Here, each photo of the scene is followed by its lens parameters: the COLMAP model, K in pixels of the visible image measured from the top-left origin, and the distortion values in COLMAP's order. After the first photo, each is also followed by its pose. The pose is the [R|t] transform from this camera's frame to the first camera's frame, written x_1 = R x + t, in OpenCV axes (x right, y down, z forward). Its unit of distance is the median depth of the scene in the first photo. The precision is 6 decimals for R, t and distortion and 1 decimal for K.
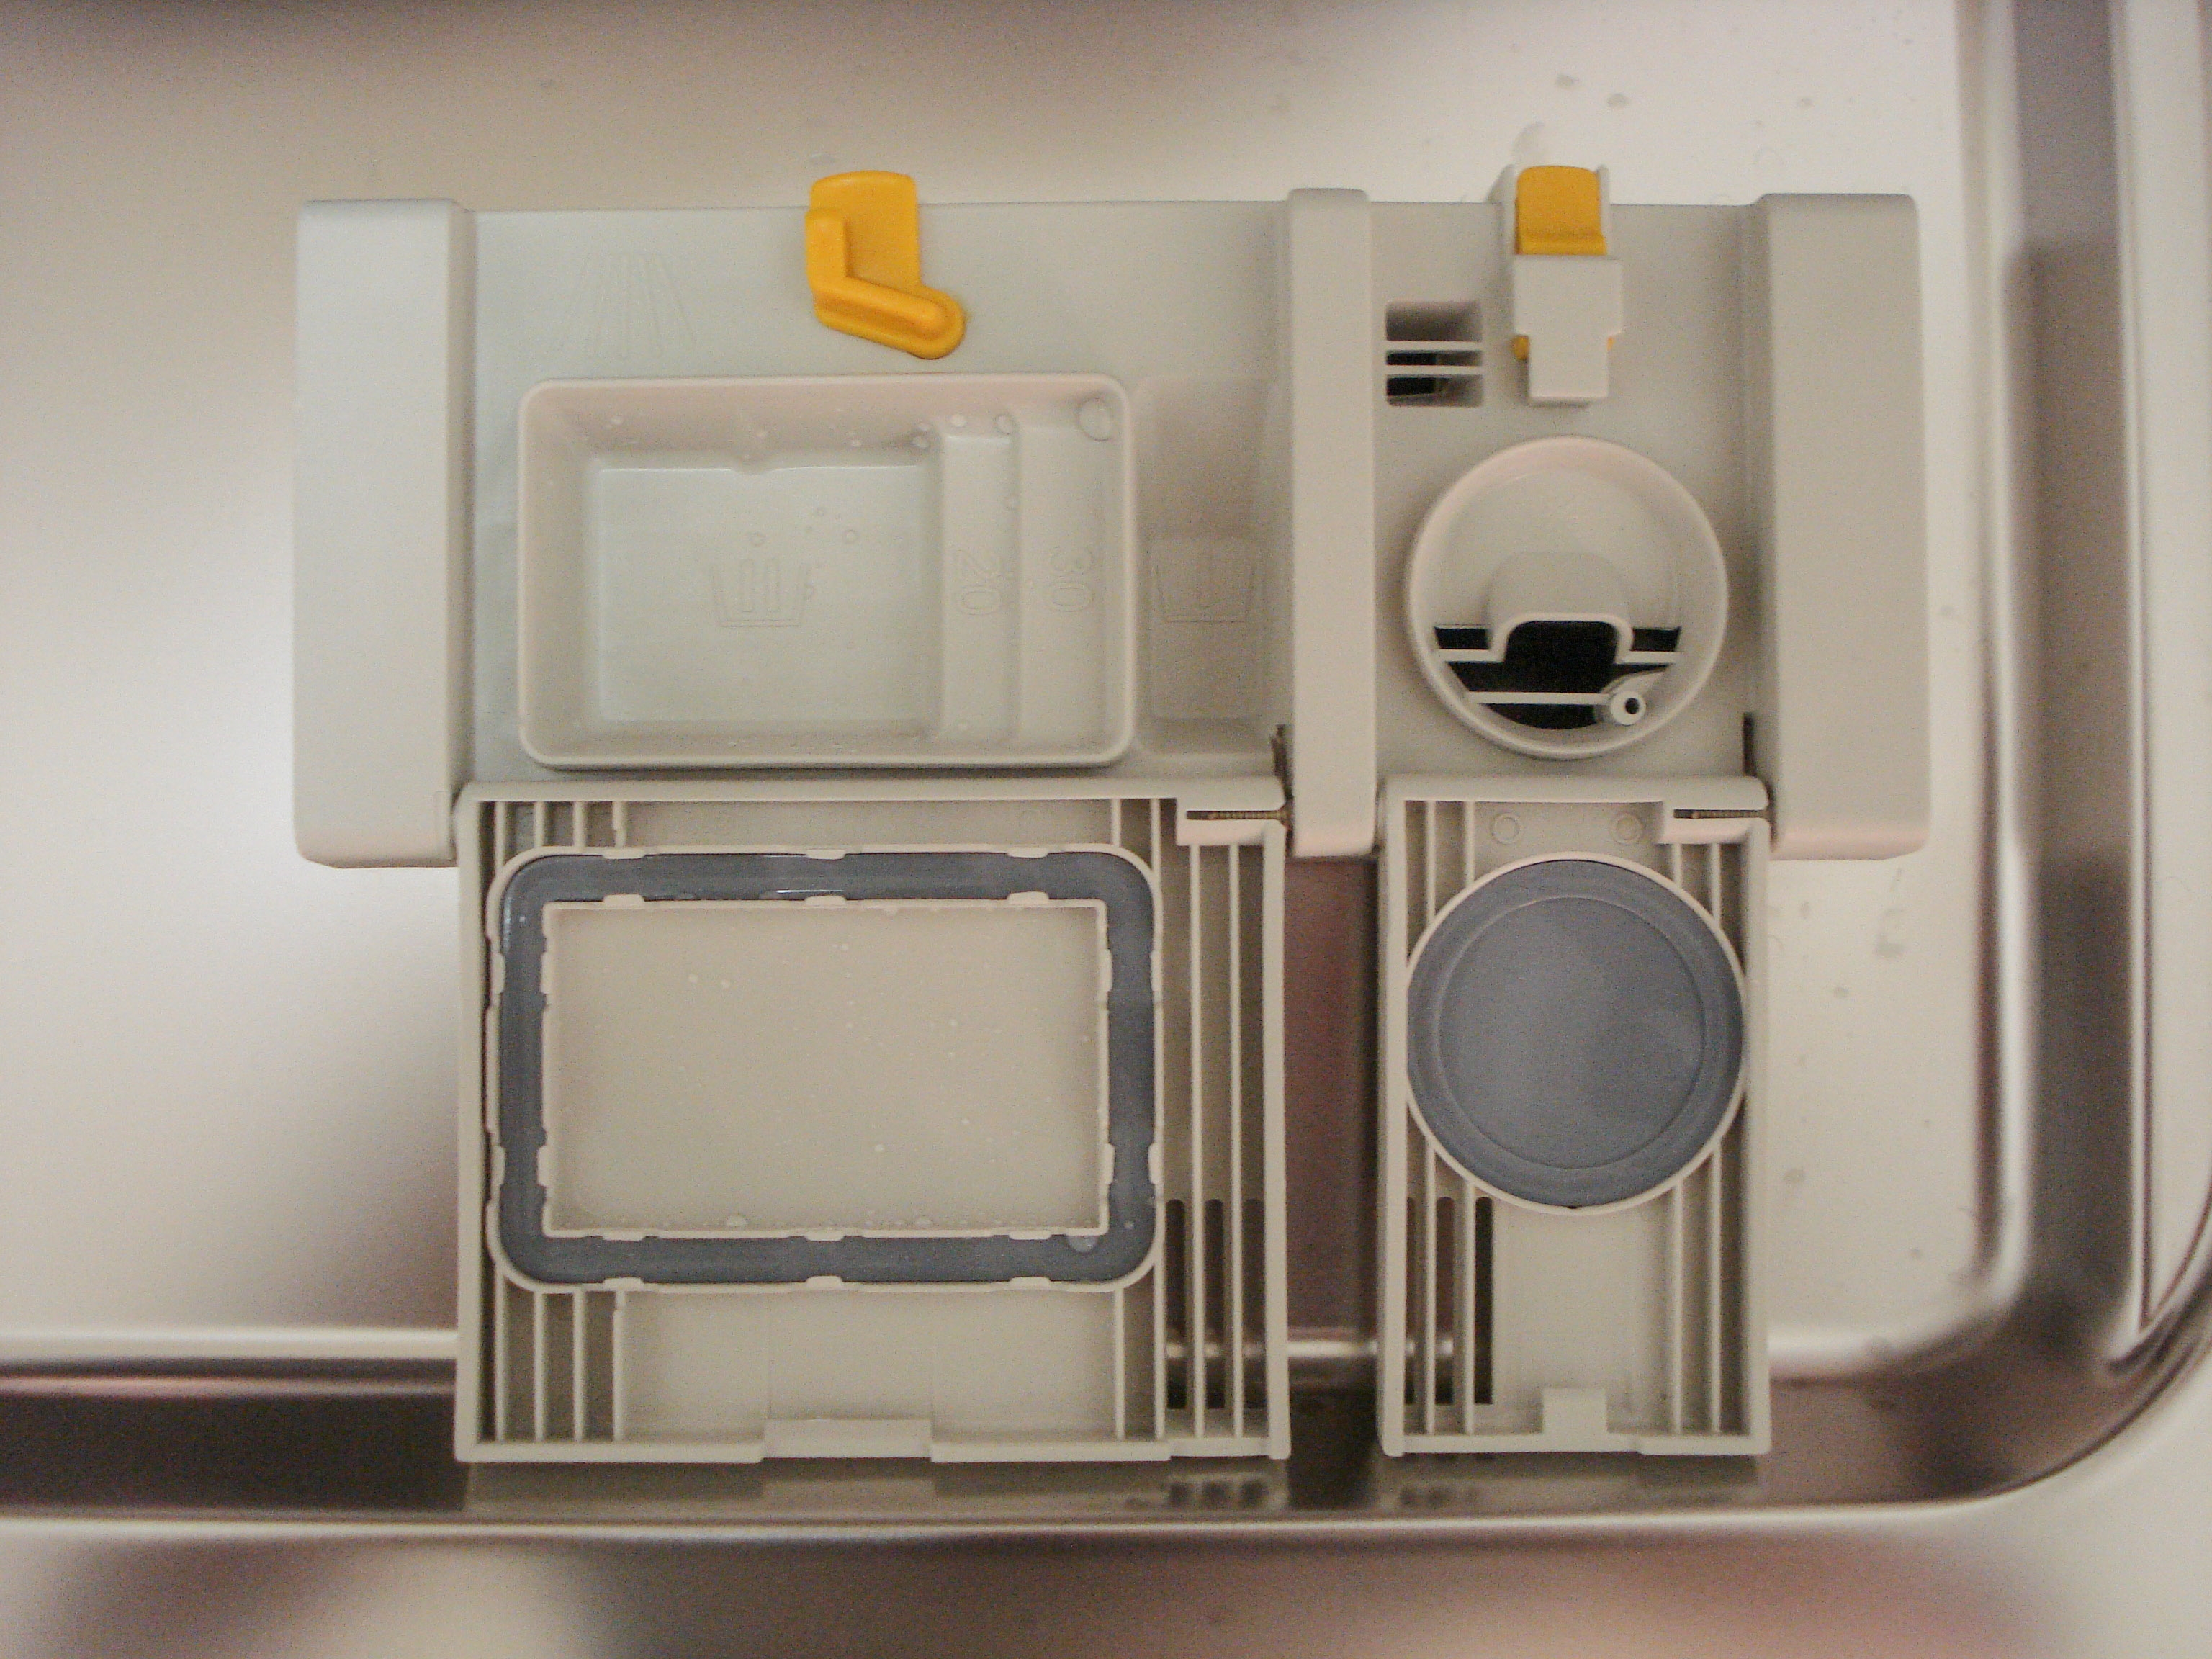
lens RADIAL K [[2556.9, 0, 1106.0], [0, 2556.9, 829.5], [0, 0, 1]] dist [-0.136626, 0.037859]
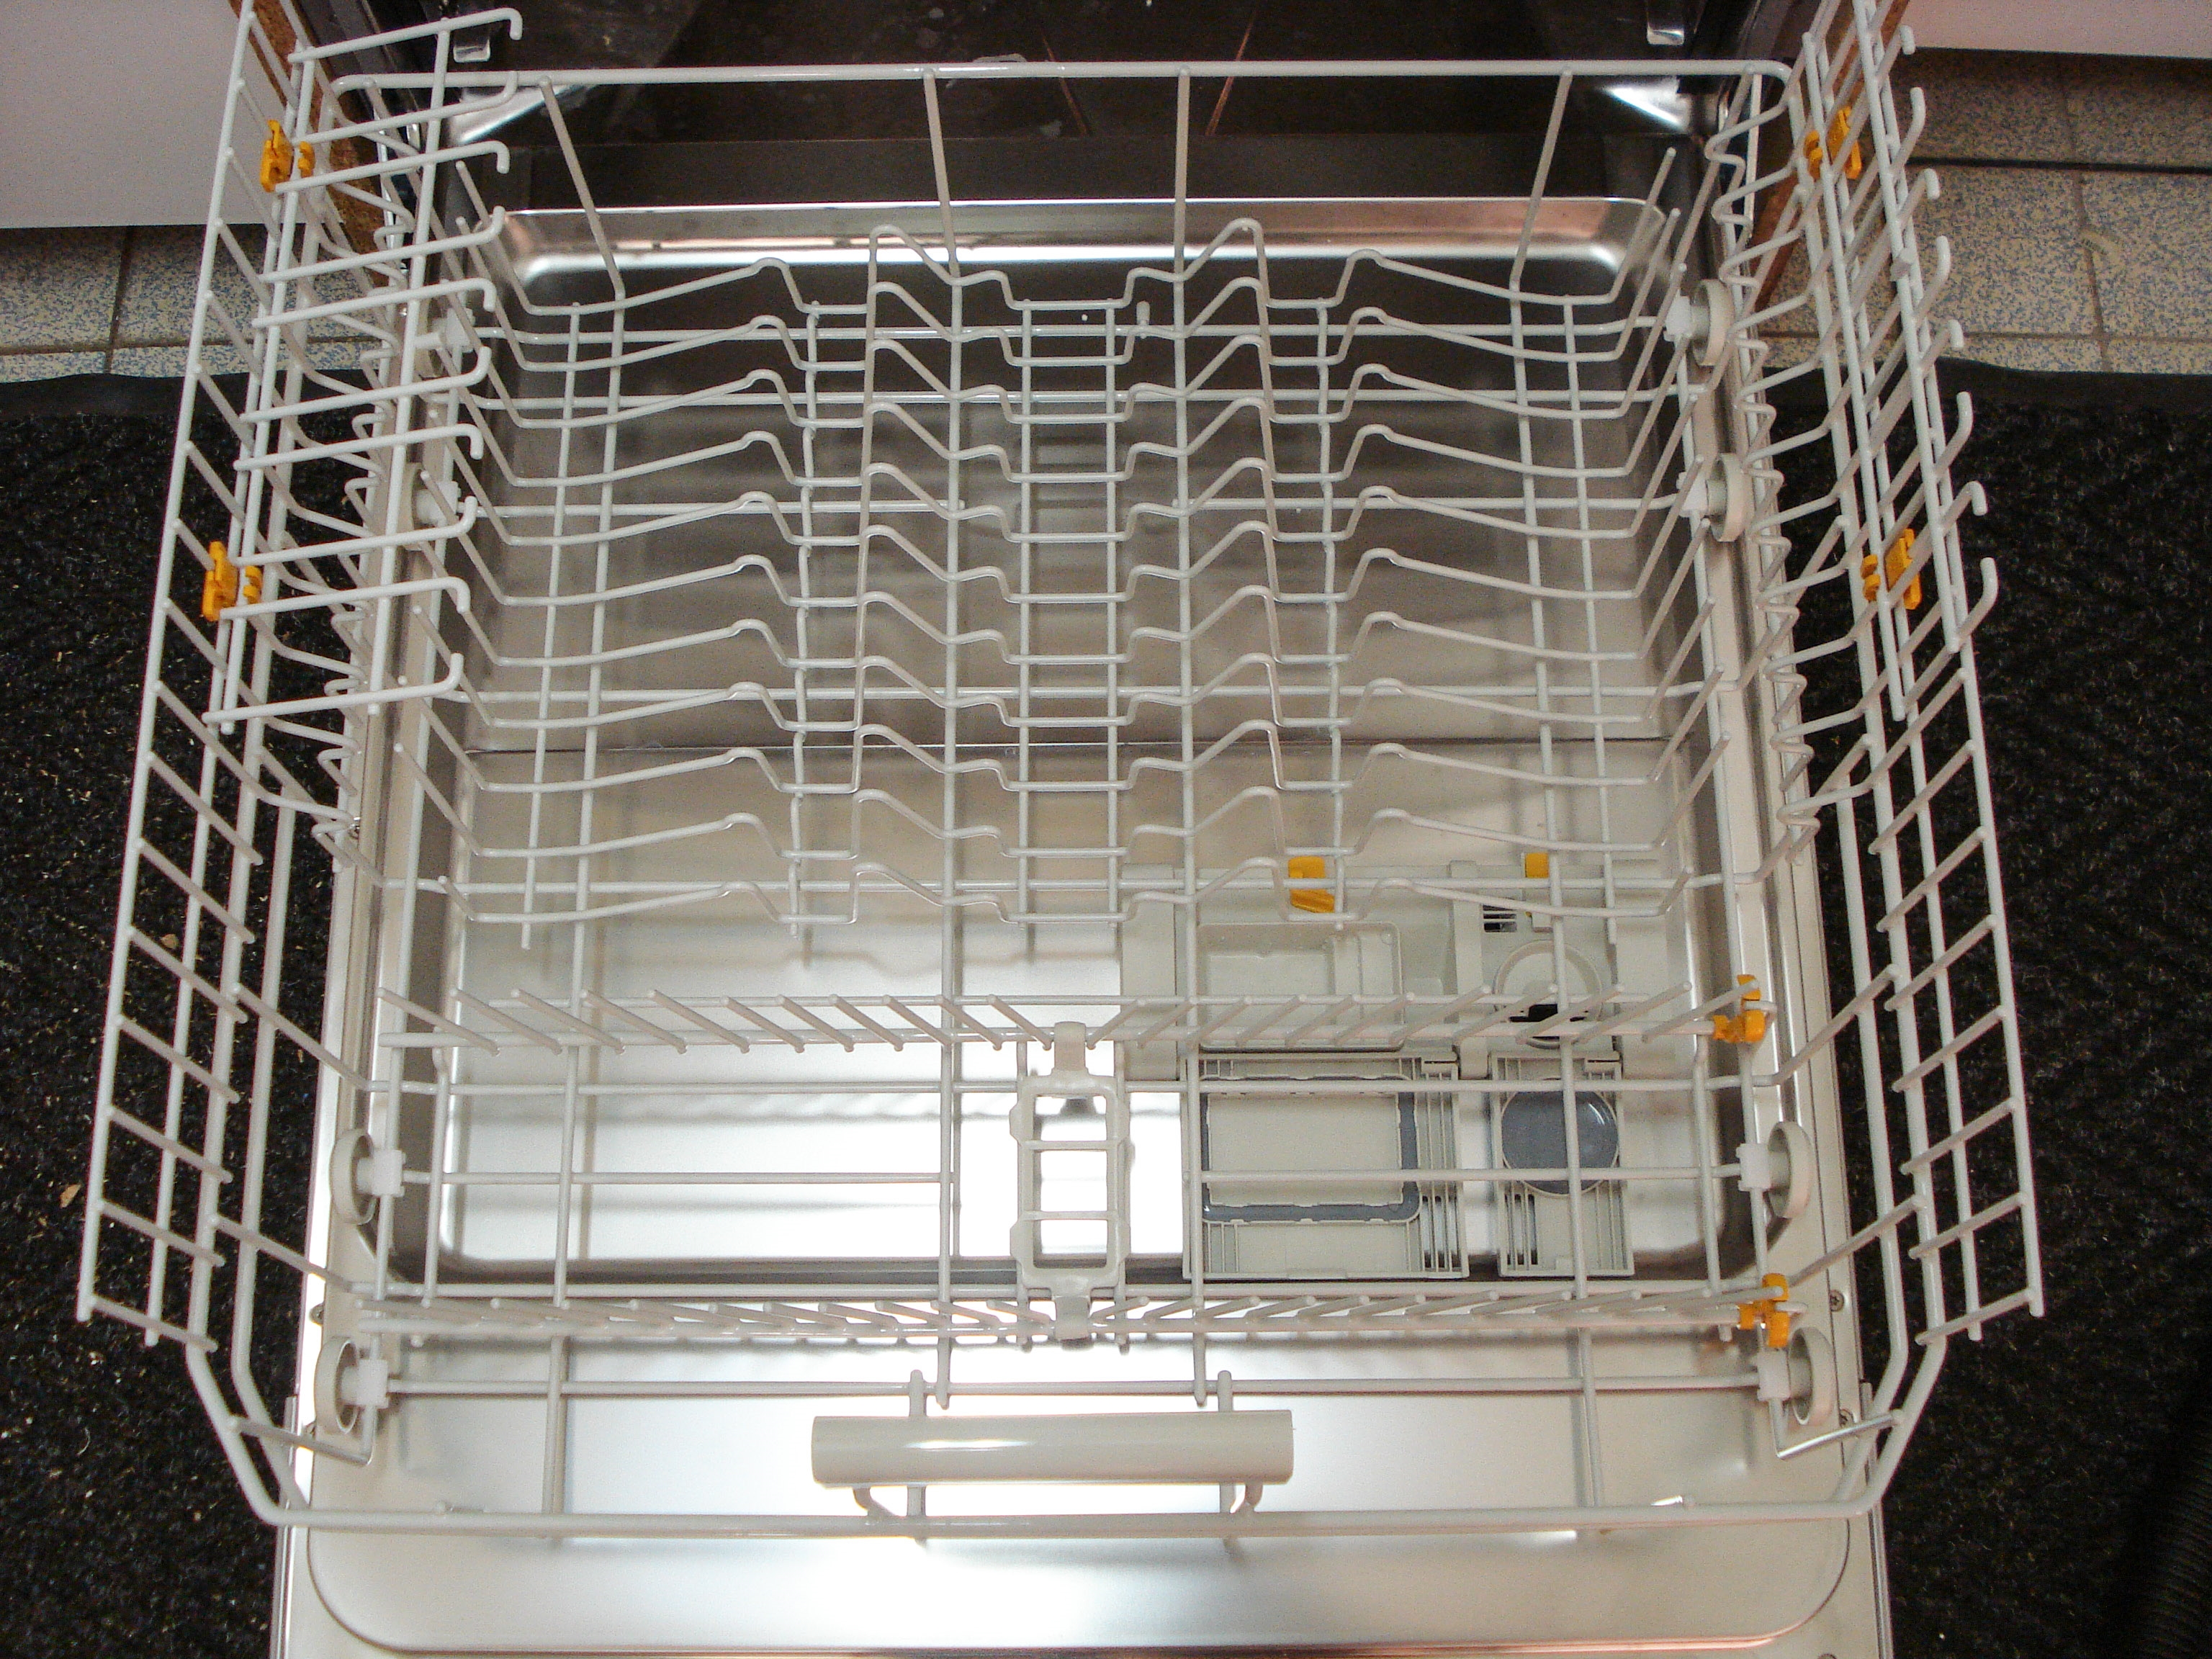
lens RADIAL K [[2556.9, 0, 1106.0], [0, 2556.9, 829.5], [0, 0, 1]] dist [-0.136626, 0.037859]
pose [[0.999906, -0.007492, -0.011485, -0.289066], [0.004032, 0.961159, -0.275967, 0.525370], [0.013107, 0.275895, 0.961098, -1.846043]]
